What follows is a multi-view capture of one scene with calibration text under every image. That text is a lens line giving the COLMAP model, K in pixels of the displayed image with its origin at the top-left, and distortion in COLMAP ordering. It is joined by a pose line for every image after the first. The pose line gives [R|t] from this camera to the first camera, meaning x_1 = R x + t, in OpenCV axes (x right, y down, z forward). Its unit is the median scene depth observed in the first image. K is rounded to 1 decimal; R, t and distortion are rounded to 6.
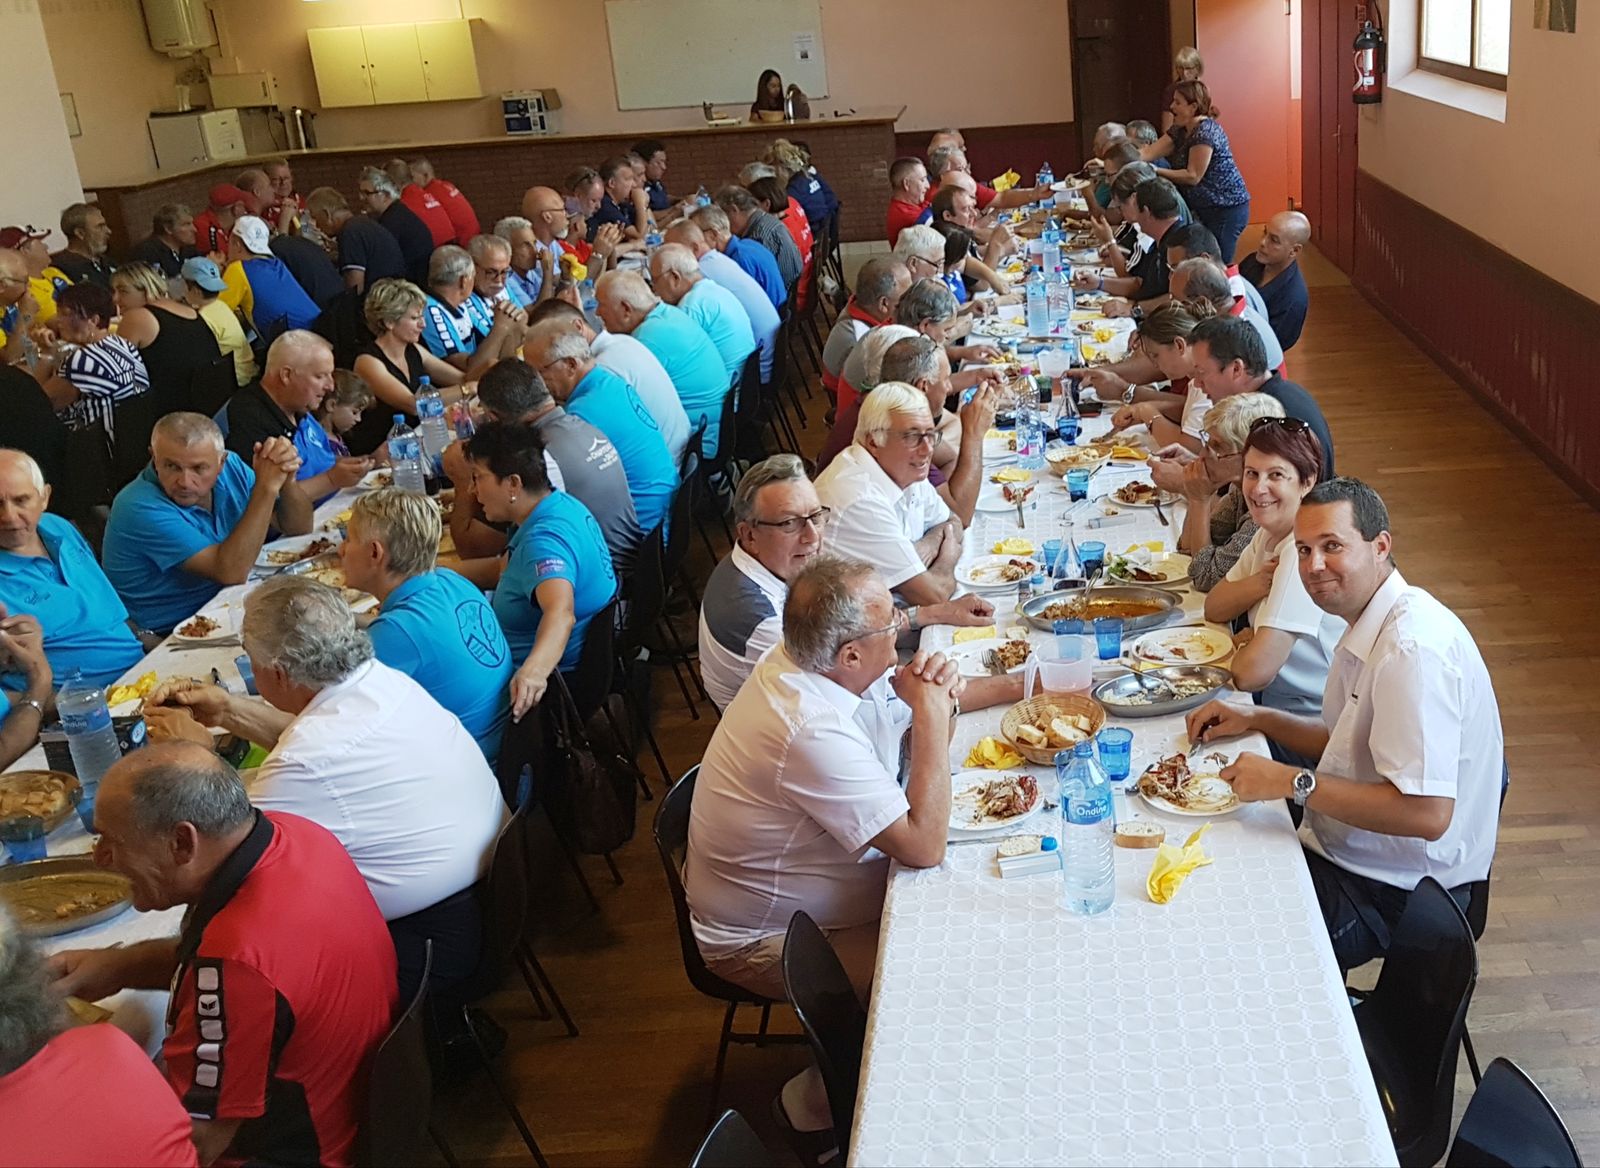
lens RADIAL K [[1372.5, 0, 803.5], [0, 1372.5, 533.2], [0, 0, 1]] dist [-0.001112, -0.020824]
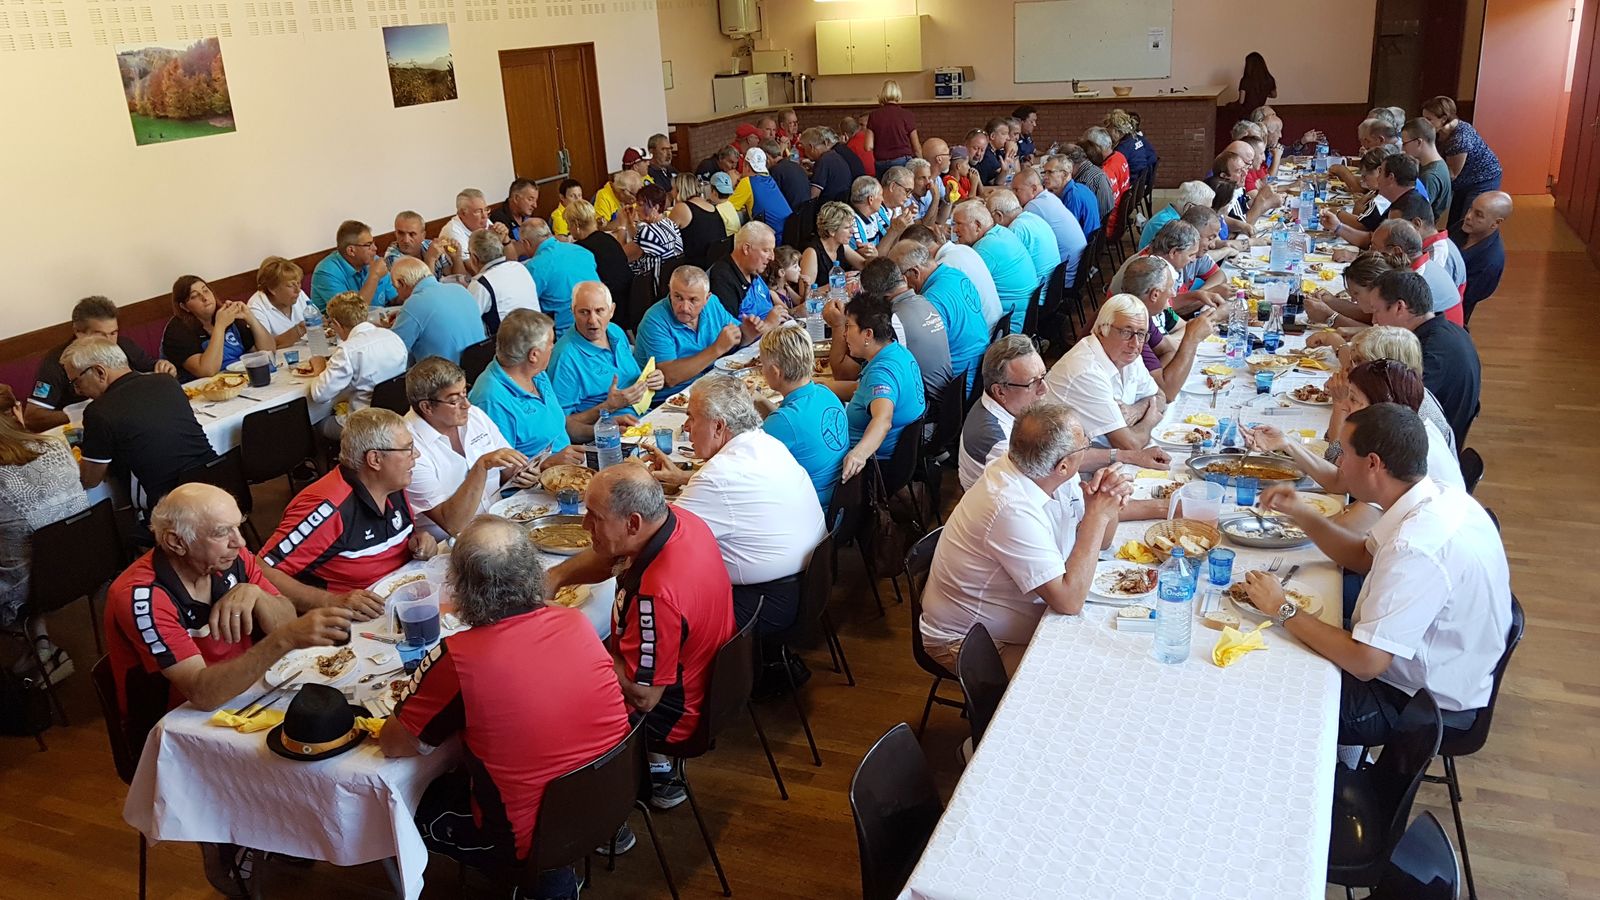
lens RADIAL K [[1220.5, 0, 800.0], [0, 1220.5, 450.0], [0, 0, 1]] dist [0.003768, 0.002109]
pose [[0.911380, 0.146064, -0.384775, 0.262753], [-0.134540, 0.989275, 0.056866, 0.024584], [0.388955, -0.000059, 0.921257, -0.297116]]
